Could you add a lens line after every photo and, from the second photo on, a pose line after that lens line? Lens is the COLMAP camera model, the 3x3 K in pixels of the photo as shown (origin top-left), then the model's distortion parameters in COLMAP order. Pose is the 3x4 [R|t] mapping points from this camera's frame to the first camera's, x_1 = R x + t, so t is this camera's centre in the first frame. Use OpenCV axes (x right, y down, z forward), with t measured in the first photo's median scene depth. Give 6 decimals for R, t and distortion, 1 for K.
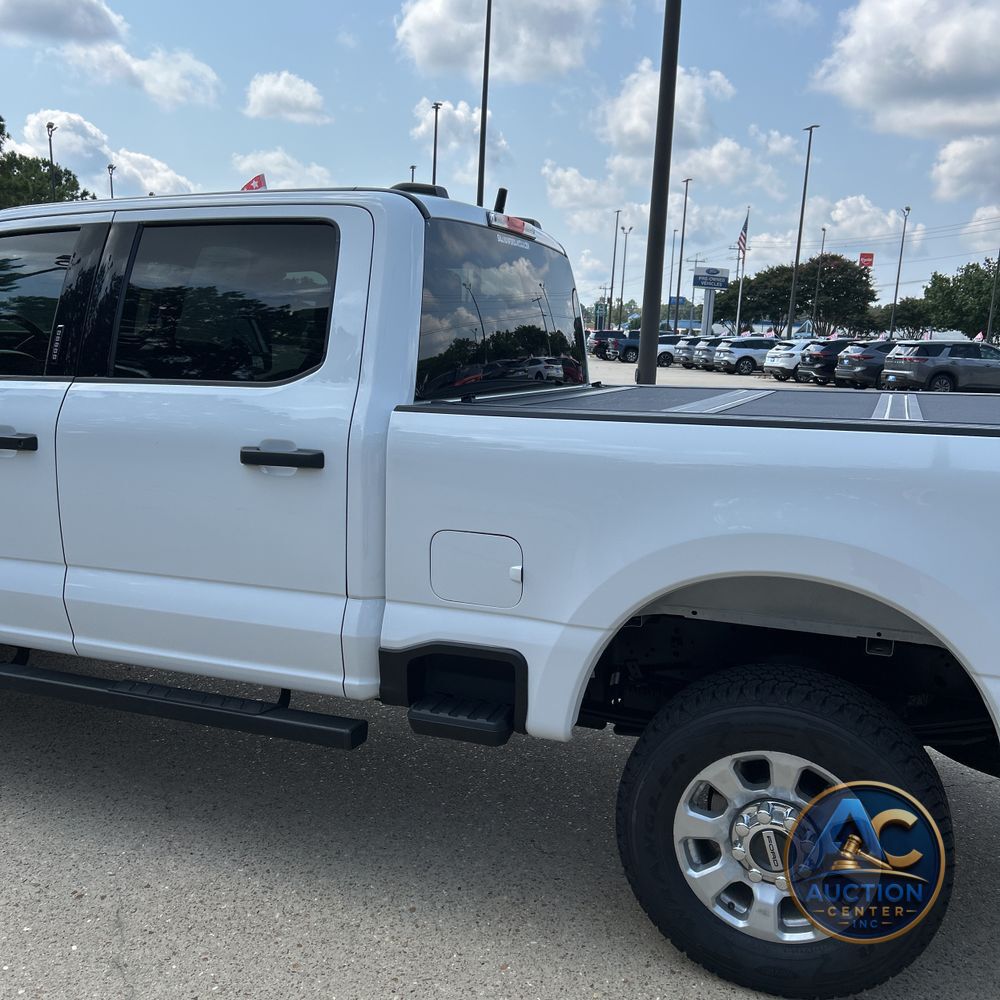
lens RADIAL K [[992.8, 0, 501.4], [0, 992.8, 480.3], [0, 0, 1]] dist [0.023021, 0.002174]
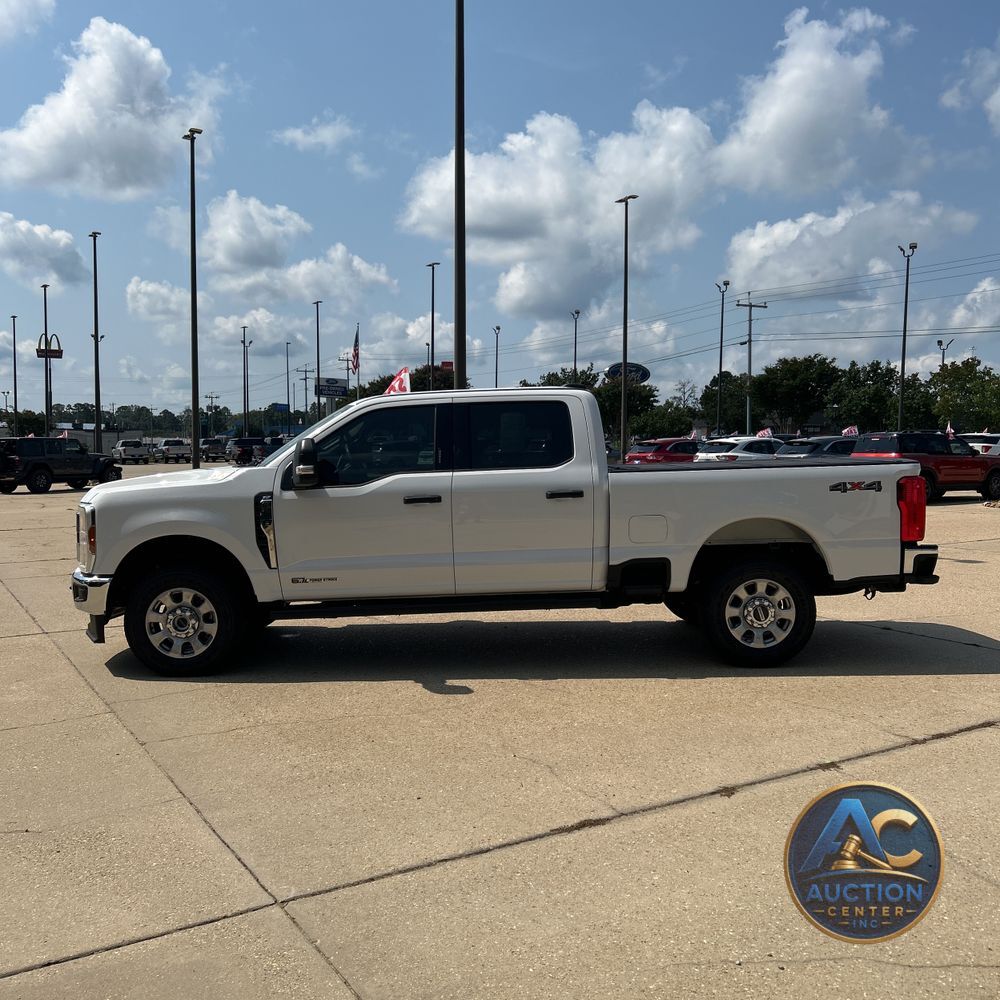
lens RADIAL K [[1020.4, 0, 500.0], [0, 1020.4, 500.0], [0, 0, 1]] dist [0.022285, -0.007097]
pose [[0.928432, -0.063200, 0.366086, -1.327168], [0.095922, 0.992790, -0.071876, 0.163118], [-0.358904, 0.101848, 0.927801, -1.343395]]
